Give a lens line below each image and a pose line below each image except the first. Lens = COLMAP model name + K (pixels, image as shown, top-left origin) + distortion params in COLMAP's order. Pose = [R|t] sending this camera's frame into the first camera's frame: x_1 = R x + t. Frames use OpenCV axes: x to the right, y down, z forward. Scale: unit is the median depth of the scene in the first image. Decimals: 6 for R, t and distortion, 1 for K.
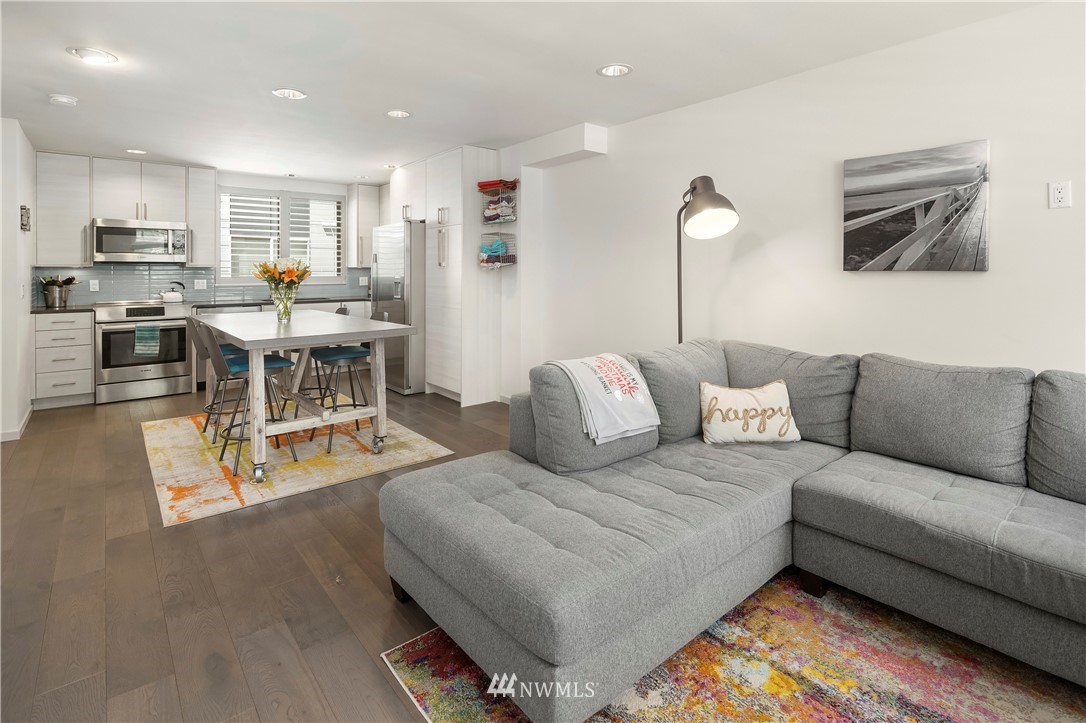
lens RADIAL K [[530.3, 0, 542.7], [0, 530.3, 268.5], [0, 0, 1]] dist [0.000571, 0.000067]
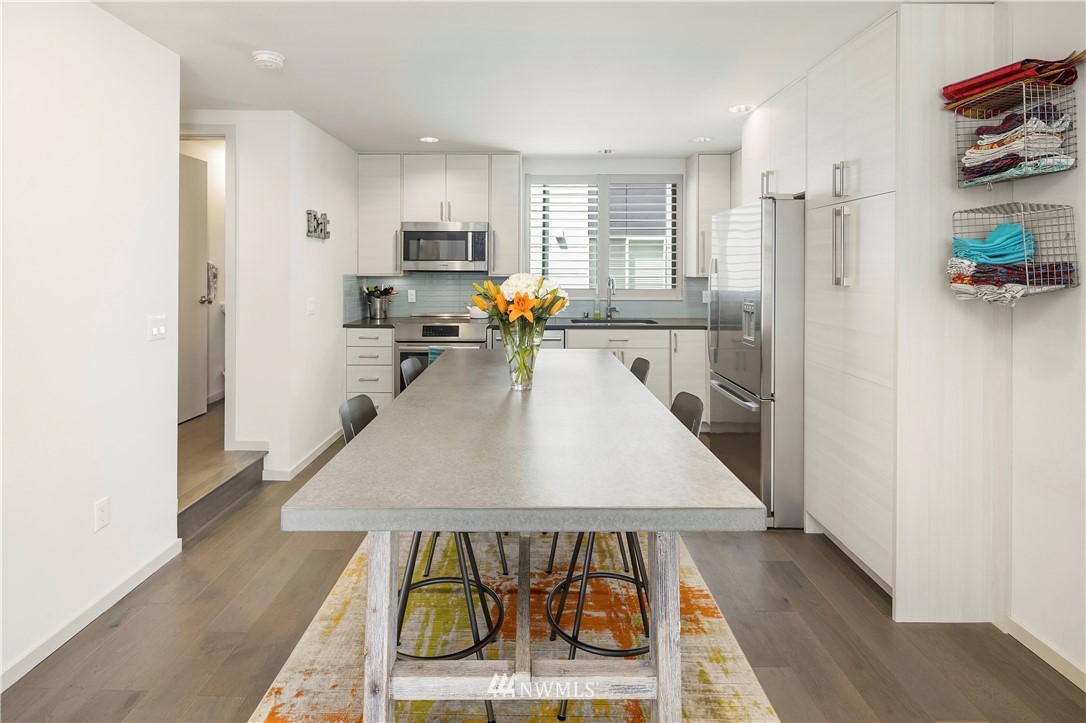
lens RADIAL K [[530.3, 0, 542.7], [0, 530.3, 268.5], [0, 0, 1]] dist [0.000571, 0.000067]
pose [[0.774271, 0.004574, -0.632838, -0.096983], [-0.001555, 0.999985, 0.005325, -0.021780], [0.632852, -0.003139, 0.774266, 0.461963]]
